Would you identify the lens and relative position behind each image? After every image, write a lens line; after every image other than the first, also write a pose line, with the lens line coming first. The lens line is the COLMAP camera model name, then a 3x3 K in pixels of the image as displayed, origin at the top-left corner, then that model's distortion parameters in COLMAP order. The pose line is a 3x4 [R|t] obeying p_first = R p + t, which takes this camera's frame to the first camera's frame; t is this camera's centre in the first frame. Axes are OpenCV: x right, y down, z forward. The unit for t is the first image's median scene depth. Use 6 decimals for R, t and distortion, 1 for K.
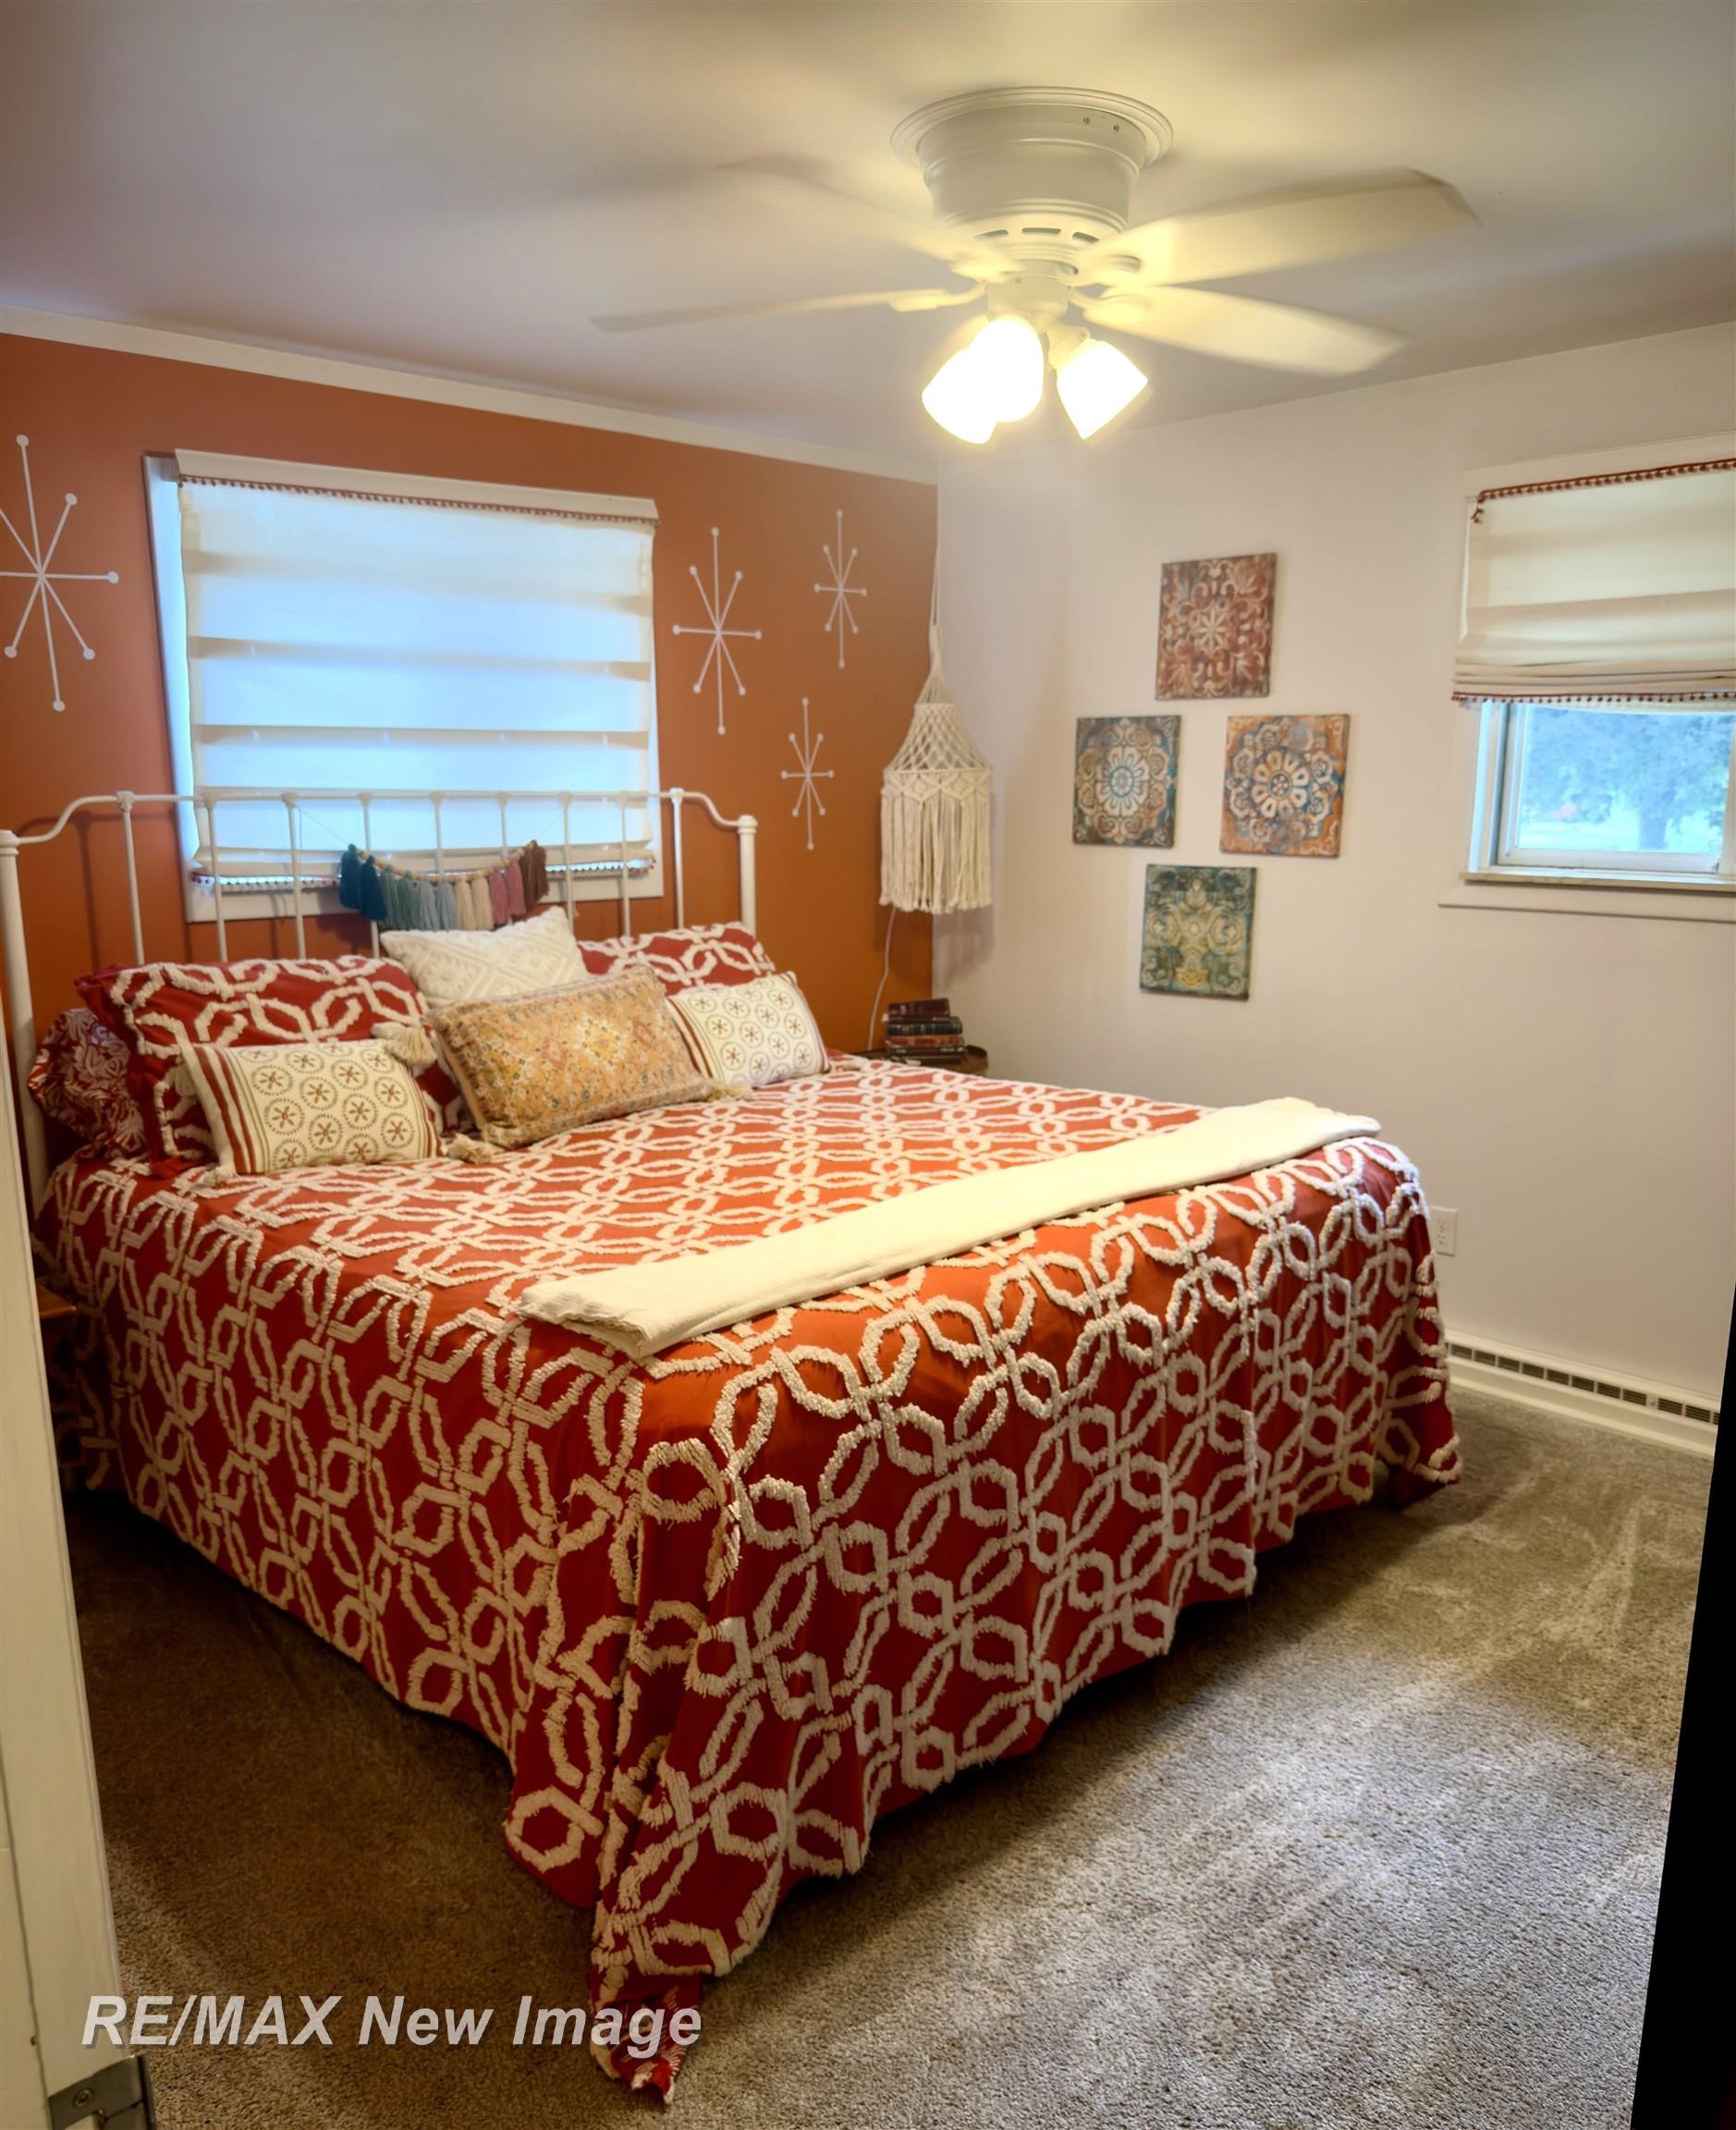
lens RADIAL K [[1661.8, 0, 867.4], [0, 1661.8, 1121.4], [0, 0, 1]] dist [0.058896, 0.000298]
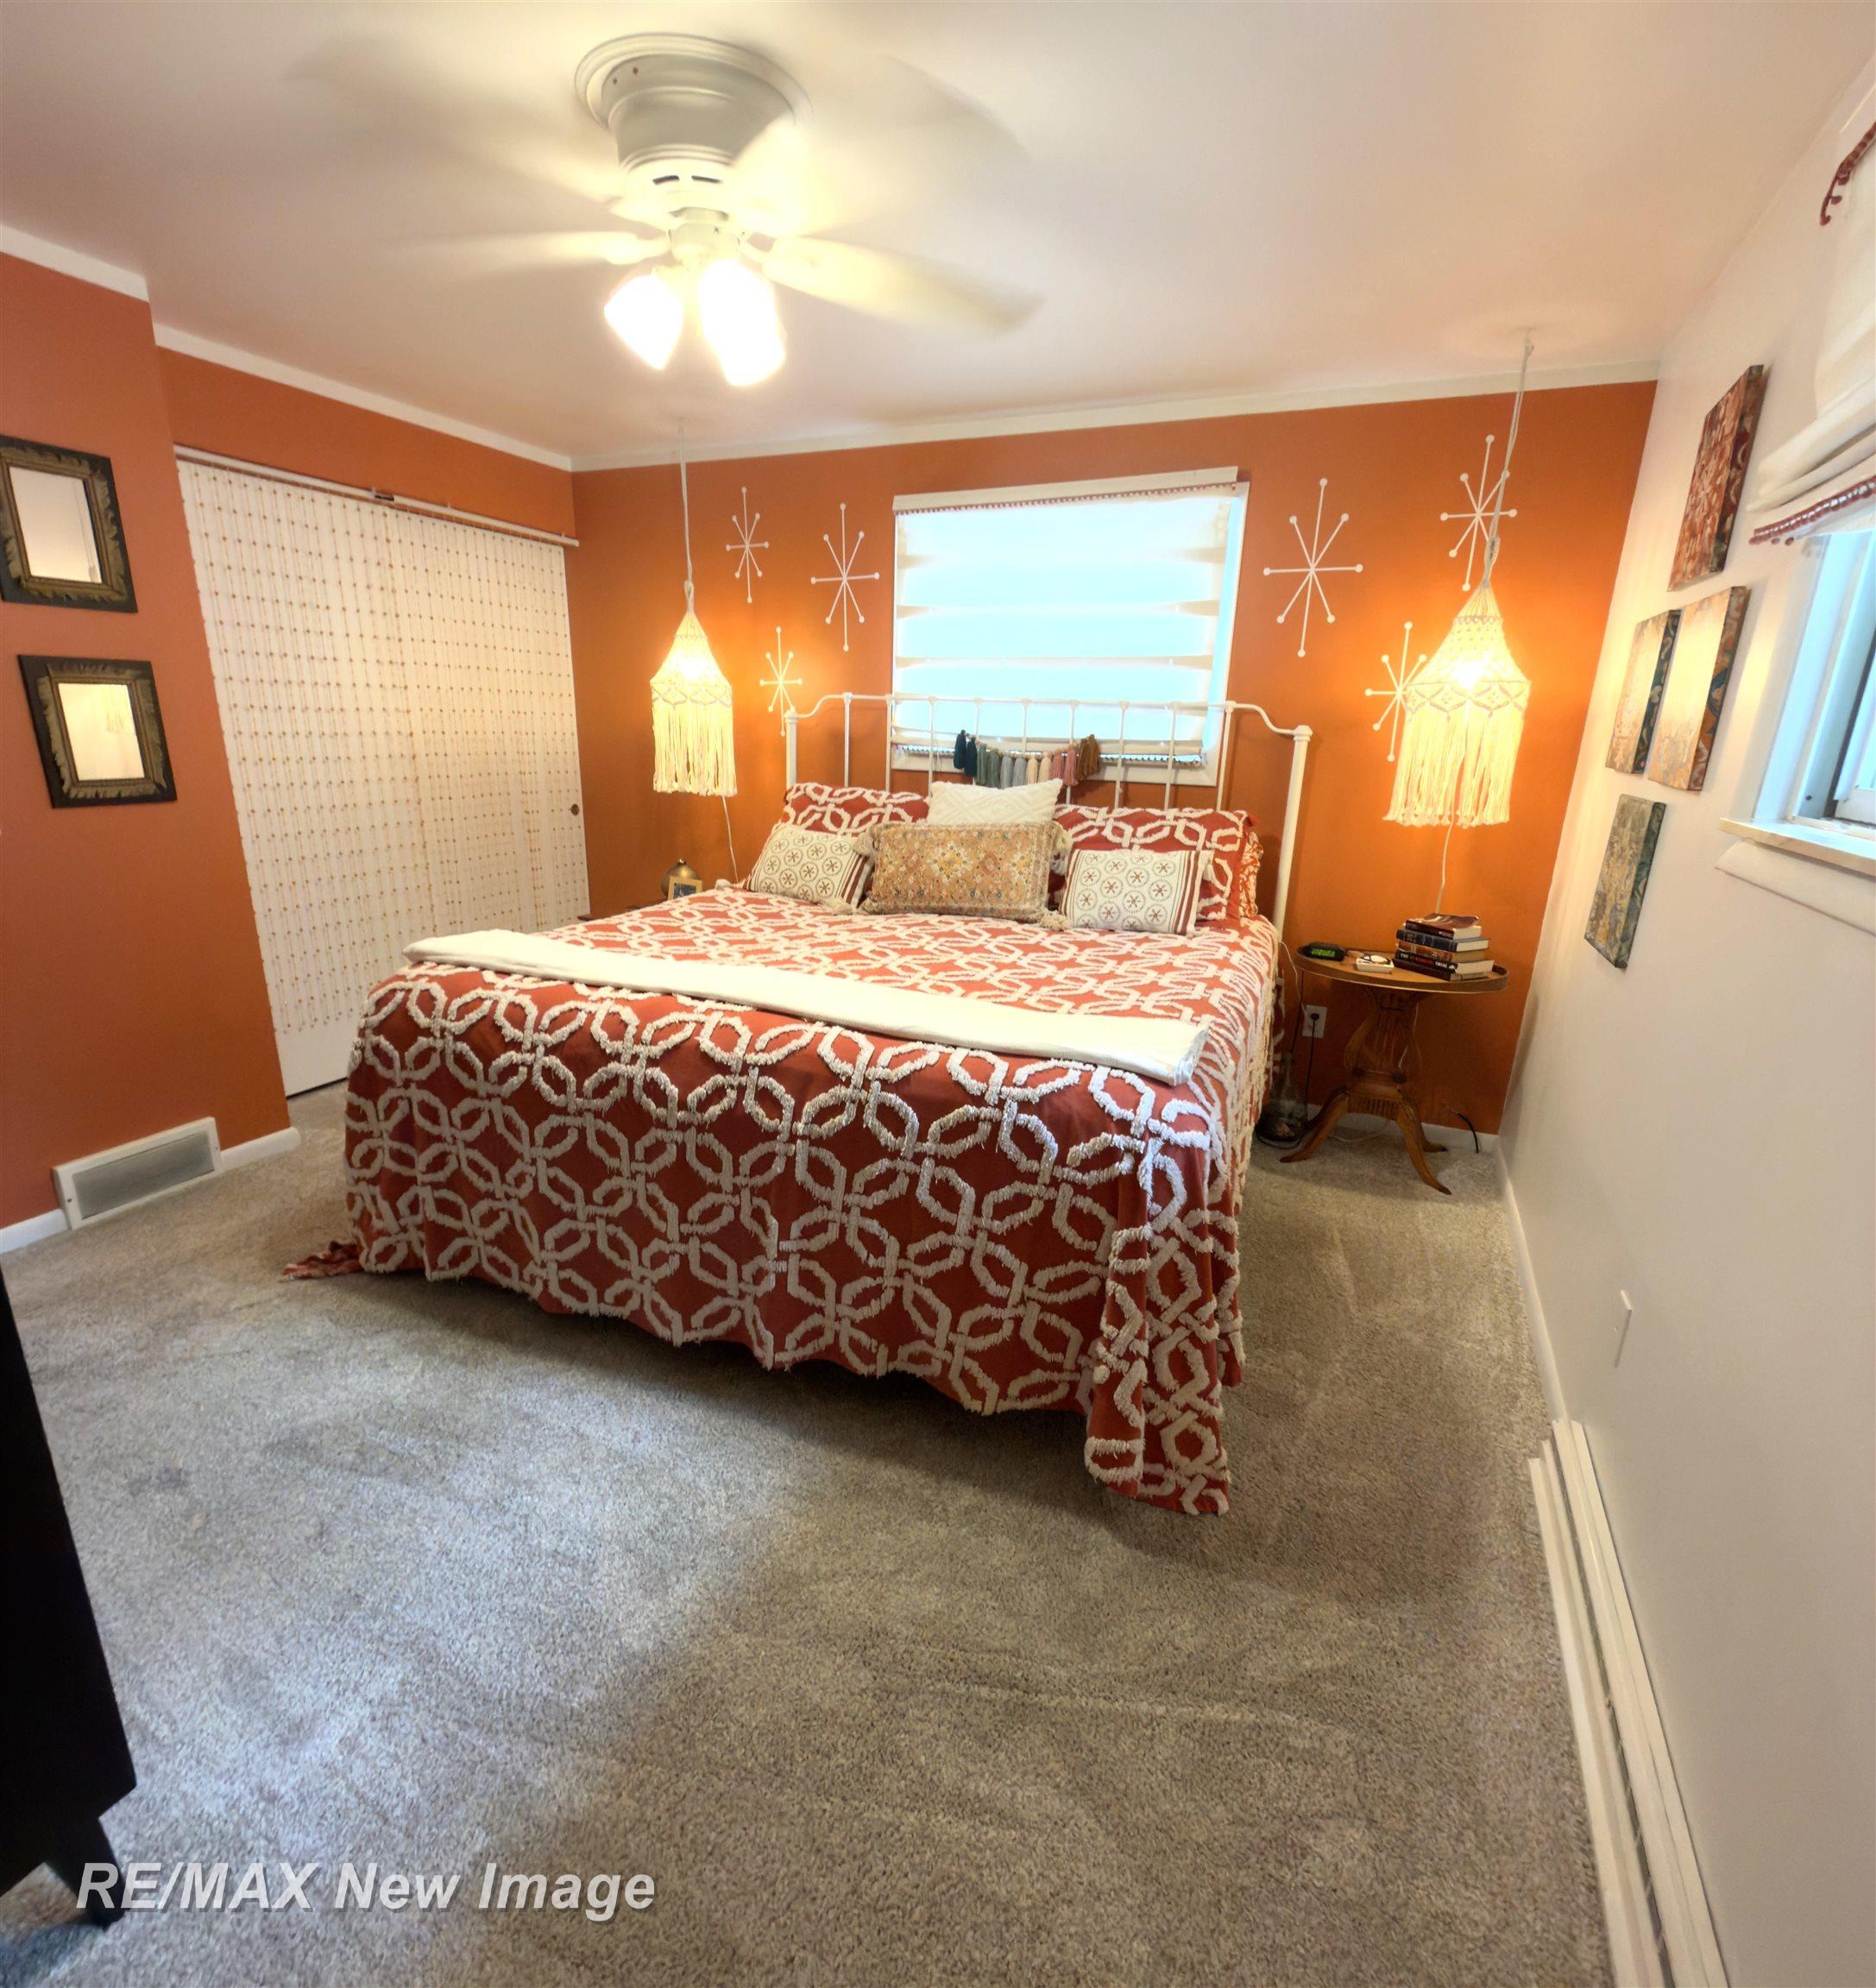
lens RADIAL K [[1000.9, 0, 938.0], [0, 1000.9, 994.0], [0, 0, 1]] dist [-0.001973, -0.000103]
pose [[0.370549, 0.254713, -0.893205, 0.869708], [-0.215005, 0.959066, 0.184298, -0.127311], [0.903585, 0.123752, 0.410146, 0.834308]]
